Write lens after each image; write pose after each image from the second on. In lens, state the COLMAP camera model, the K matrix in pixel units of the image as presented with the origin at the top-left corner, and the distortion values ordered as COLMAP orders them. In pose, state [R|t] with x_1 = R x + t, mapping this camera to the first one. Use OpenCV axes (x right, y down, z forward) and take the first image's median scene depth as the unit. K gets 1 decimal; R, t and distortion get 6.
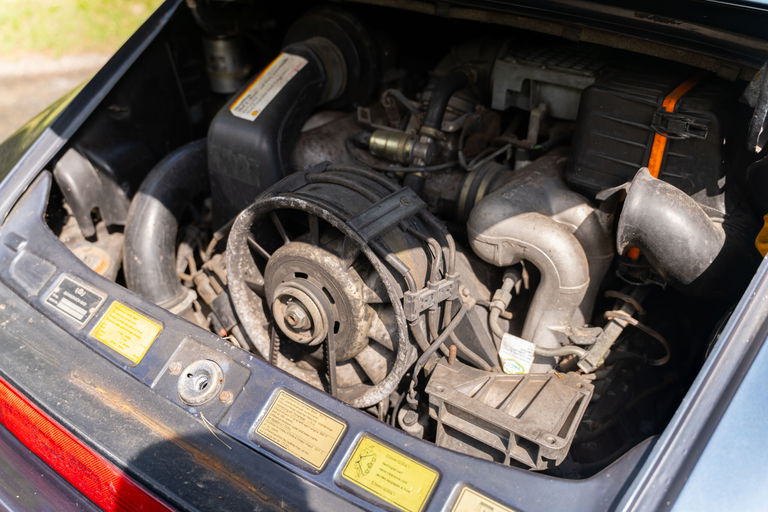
lens RADIAL K [[728.9, 0, 383.5], [0, 728.9, 256.0], [0, 0, 1]] dist [0.001175, 0.000000]
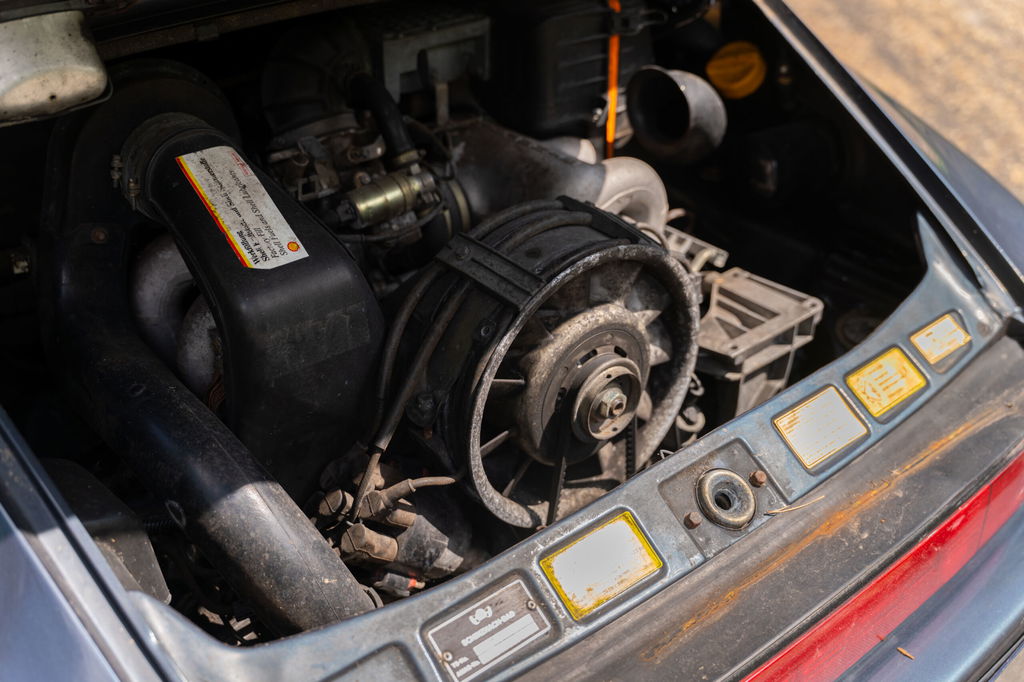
lens RADIAL K [[1019.0, 0, 511.4], [0, 1019.0, 341.0], [0, 0, 1]] dist [-0.023479, 0.000000]
pose [[0.266093, -0.536425, 0.800901, -0.843326], [0.494788, 0.789059, 0.364104, -0.354887], [-0.827272, 0.299391, 0.475380, 0.504413]]
